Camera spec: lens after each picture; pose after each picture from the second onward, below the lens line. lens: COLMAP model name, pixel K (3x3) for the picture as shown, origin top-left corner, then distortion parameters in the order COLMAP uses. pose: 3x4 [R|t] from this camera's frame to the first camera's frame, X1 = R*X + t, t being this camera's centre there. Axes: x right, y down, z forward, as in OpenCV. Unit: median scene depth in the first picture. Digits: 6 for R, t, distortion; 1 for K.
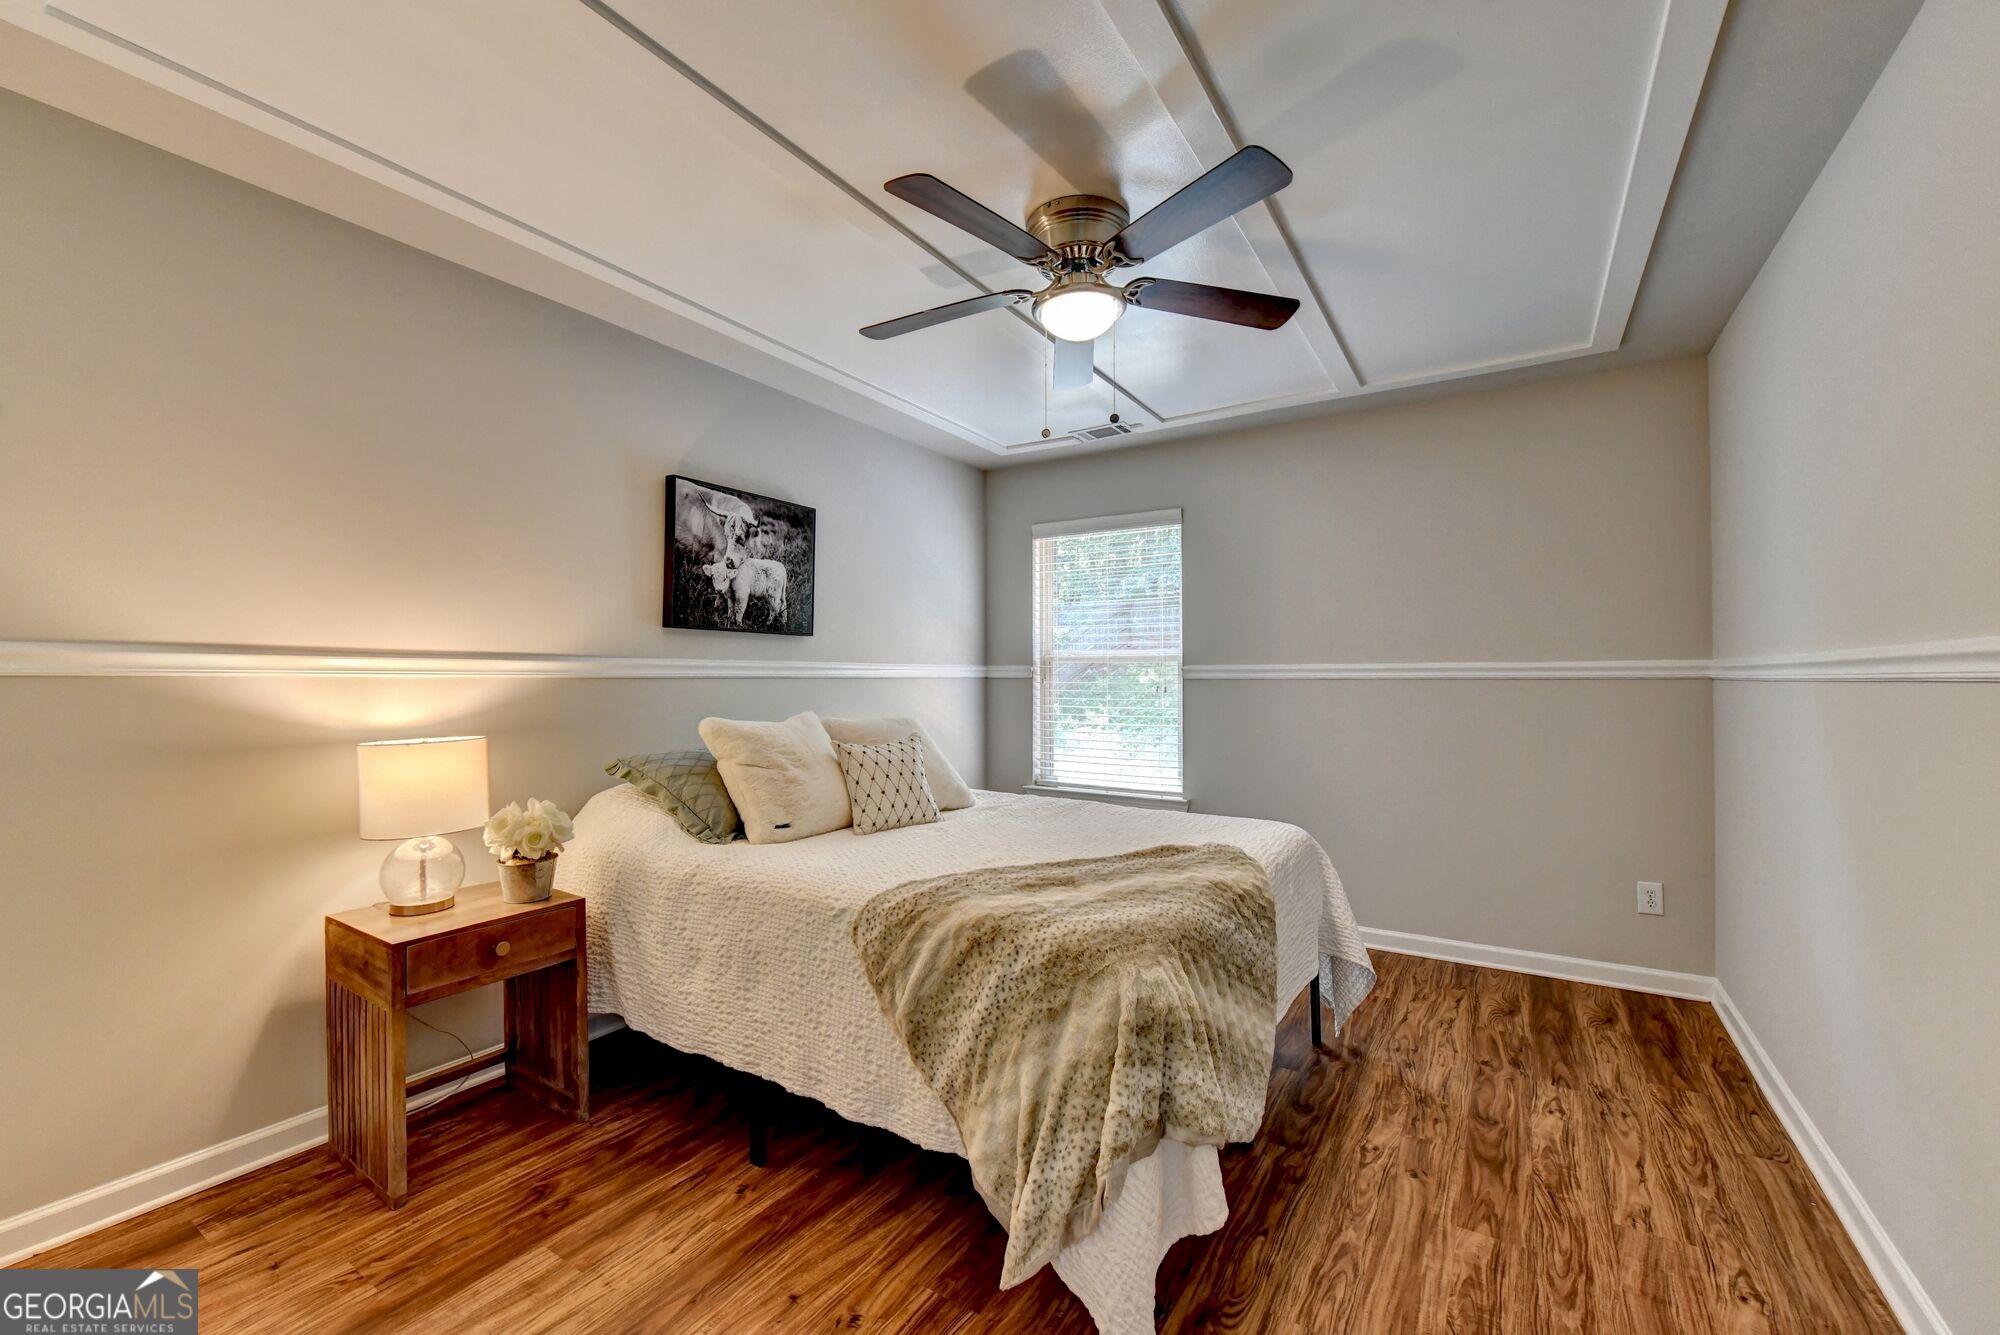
lens RADIAL K [[810.4, 0, 974.1], [0, 810.4, 685.7], [0, 0, 1]] dist [-0.003119, -0.002306]
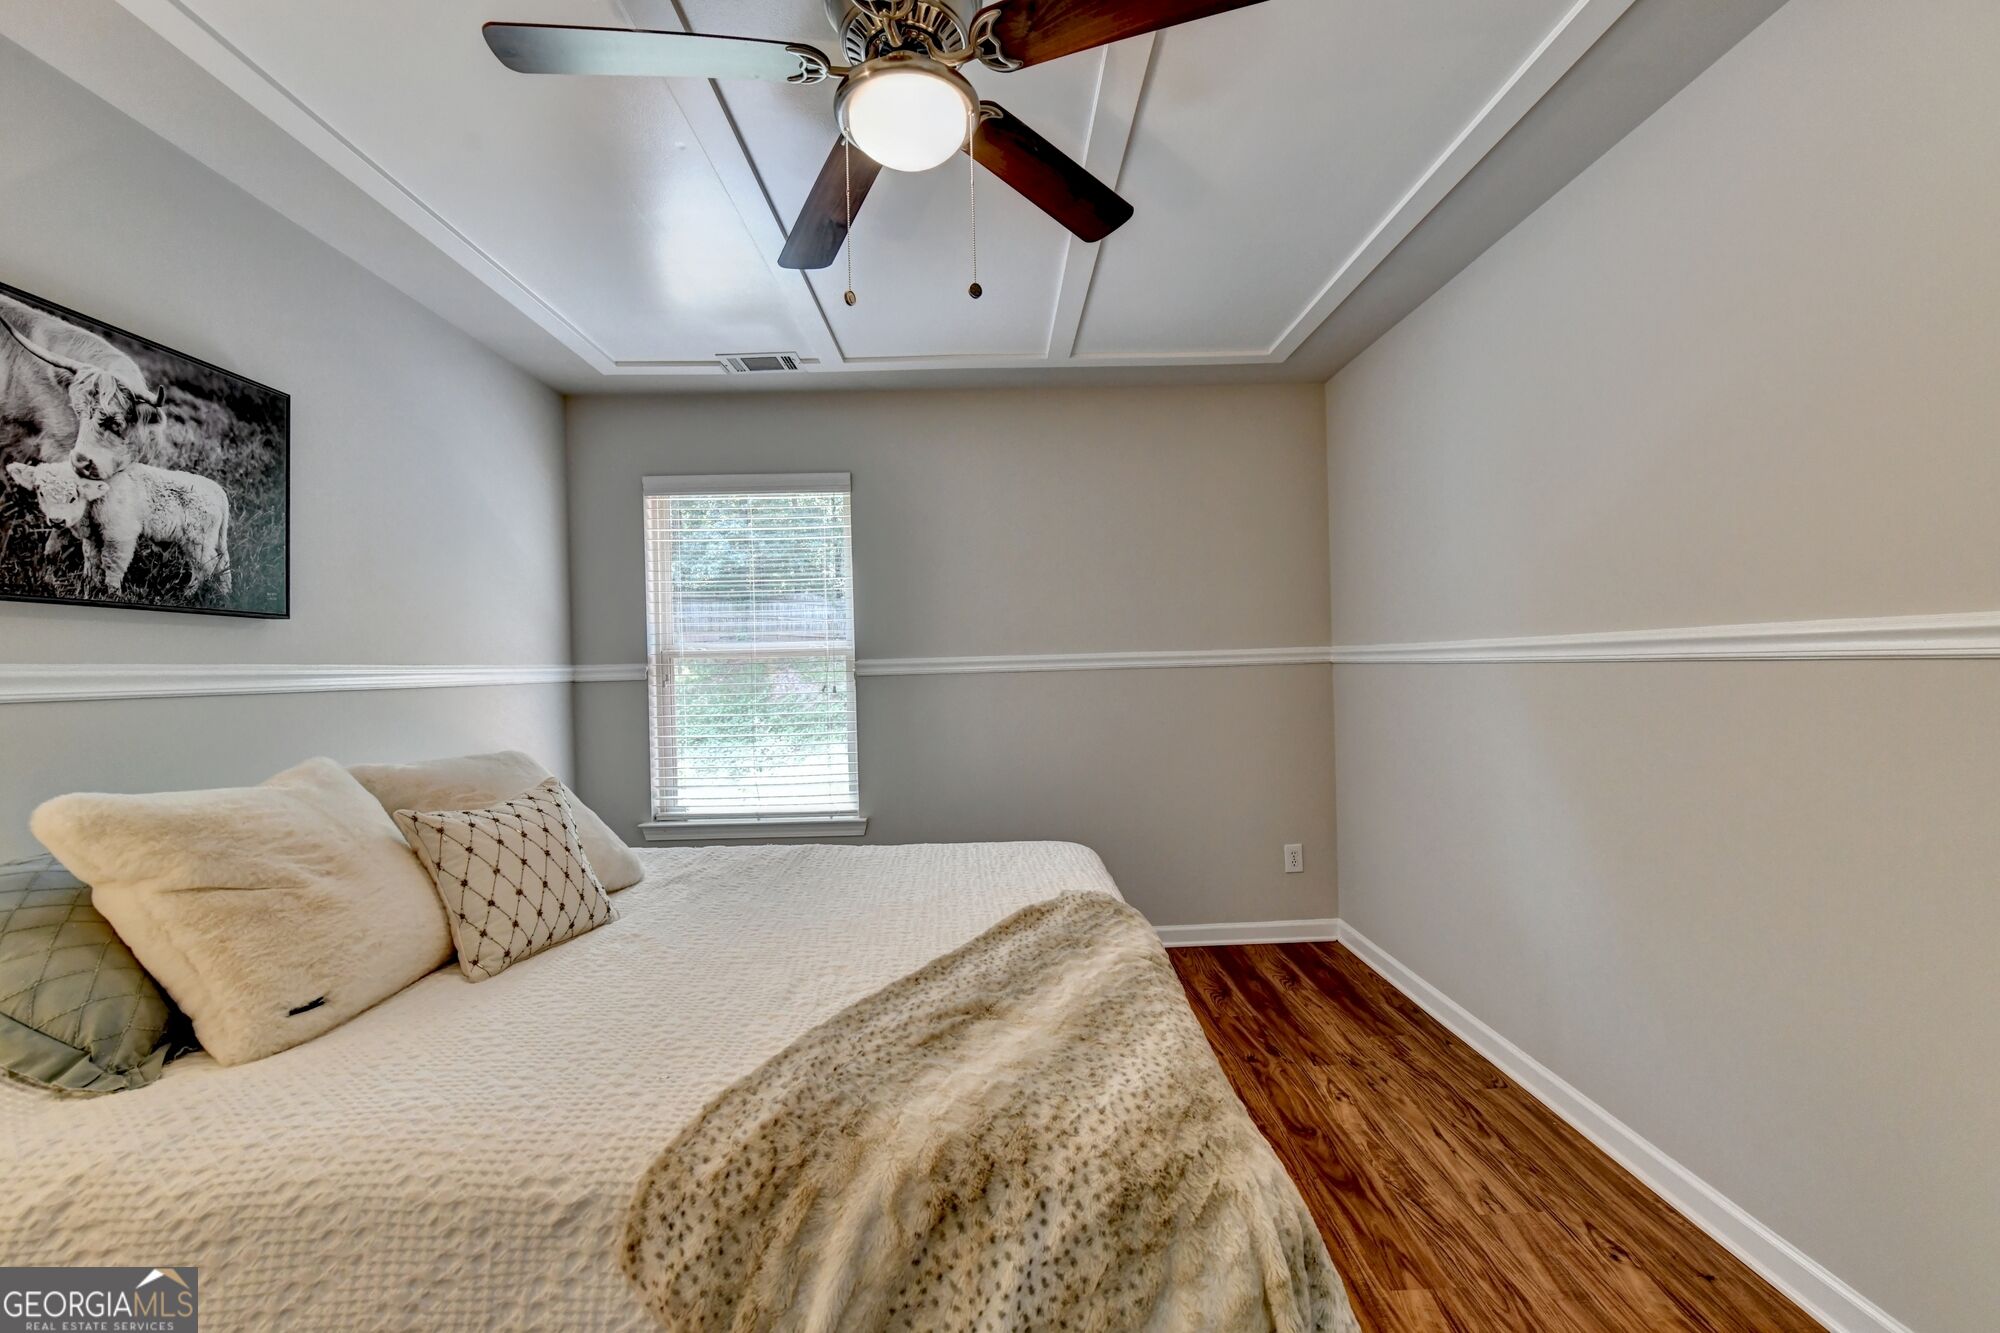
lens RADIAL K [[810.4, 0, 1006.2], [0, 810.4, 676.3], [0, 0, 1]] dist [-0.003119, -0.002306]
pose [[0.819531, -0.028999, 0.572300, -0.125938], [0.032292, 0.999469, 0.004402, -0.008709], [-0.572124, 0.014873, 0.820032, 0.281537]]
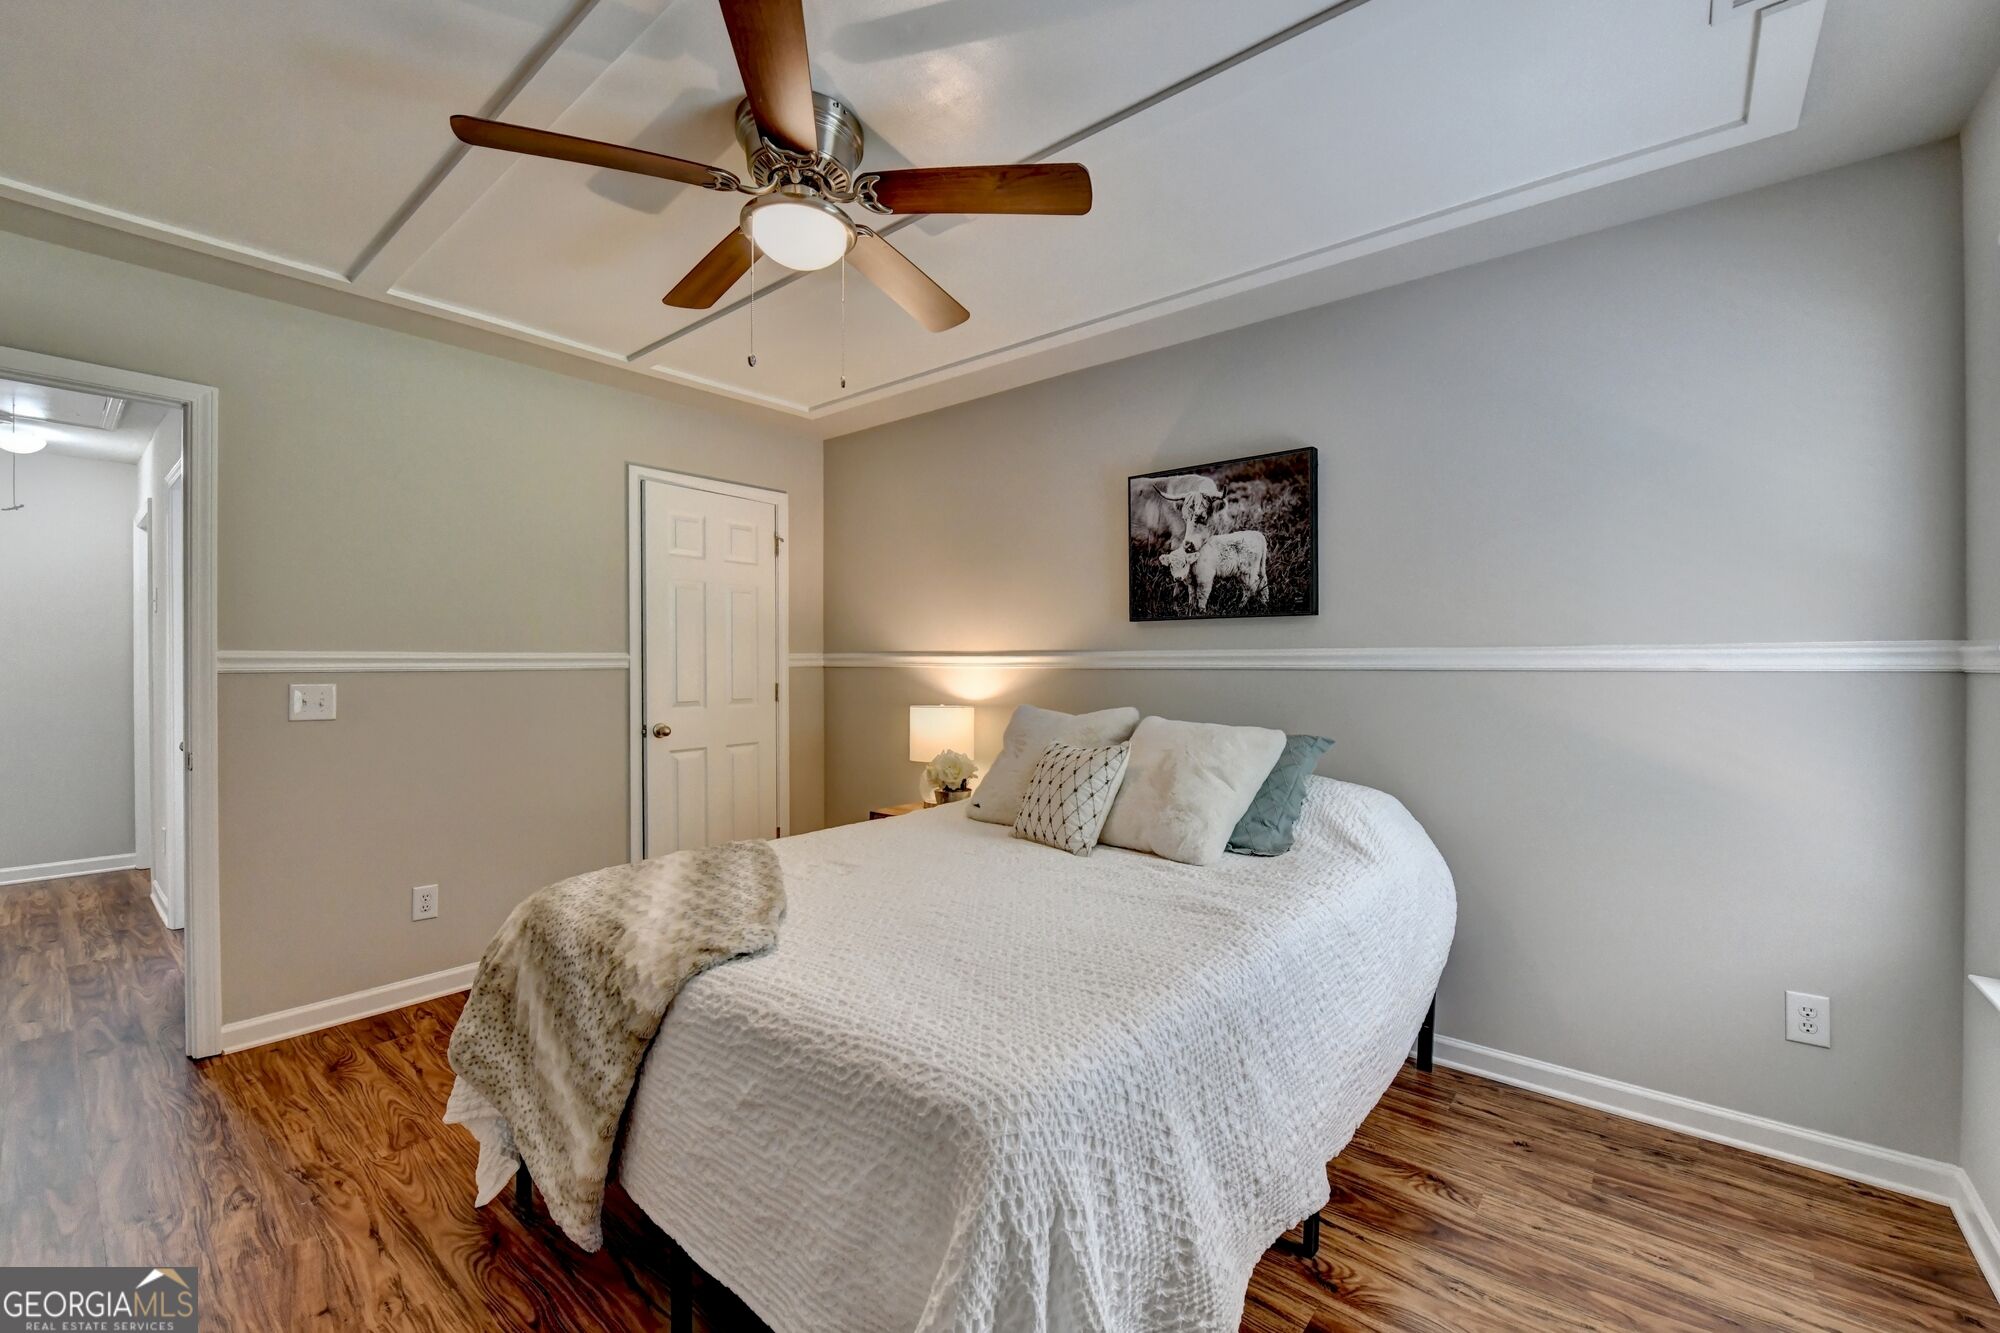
lens RADIAL K [[810.4, 0, 1004.6], [0, 810.4, 666.2], [0, 0, 1]] dist [-0.003119, -0.002306]
pose [[-0.095711, -0.005380, -0.995395, 0.647364], [-0.015064, 0.999879, -0.003956, -0.006724], [0.995295, 0.014616, -0.095780, 0.875687]]
